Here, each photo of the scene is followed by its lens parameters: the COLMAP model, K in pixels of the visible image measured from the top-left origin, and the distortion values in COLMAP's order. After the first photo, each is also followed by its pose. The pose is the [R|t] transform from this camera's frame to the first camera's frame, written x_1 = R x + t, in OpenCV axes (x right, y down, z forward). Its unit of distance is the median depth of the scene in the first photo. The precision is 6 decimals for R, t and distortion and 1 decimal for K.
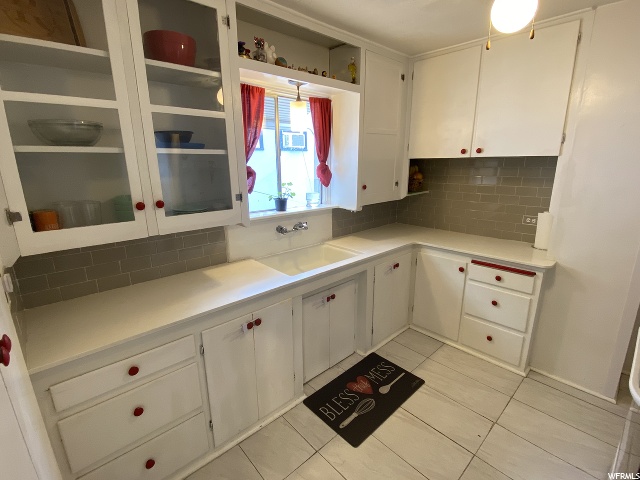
lens RADIAL K [[304.6, 0, 320.7], [0, 304.6, 243.1], [0, 0, 1]] dist [0.001638, -0.000203]
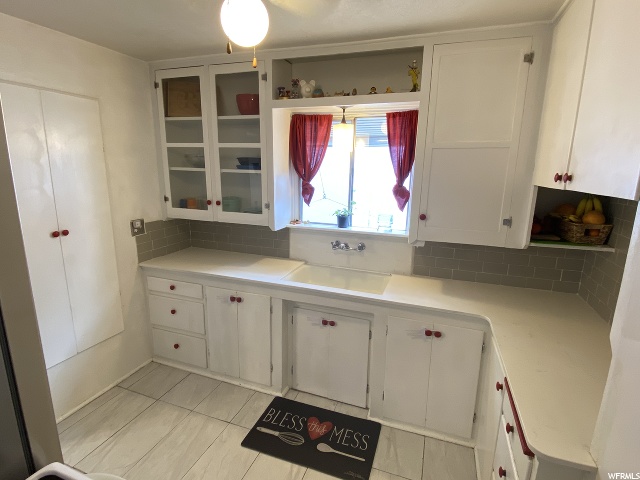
lens RADIAL K [[333.9, 0, 321.0], [0, 333.9, 242.6], [0, 0, 1]] dist [0.058867, -0.054711]
pose [[0.460340, 0.211796, -0.862107, 0.958796], [-0.252374, 0.962276, 0.101644, -0.178295], [0.851113, 0.170783, 0.496426, 0.450023]]
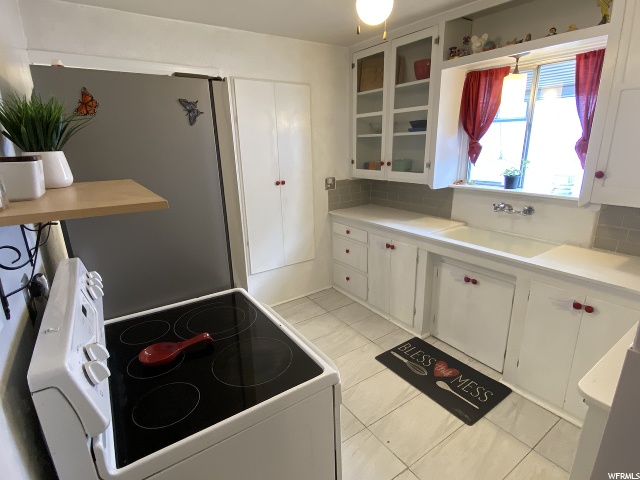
lens RADIAL K [[333.9, 0, 321.0], [0, 333.9, 242.6], [0, 0, 1]] dist [0.058867, -0.054711]
pose [[-0.140585, 0.296550, -0.944613, 1.186744], [-0.230362, 0.918106, 0.322513, -0.183646], [0.962896, 0.262943, -0.060759, 0.623610]]
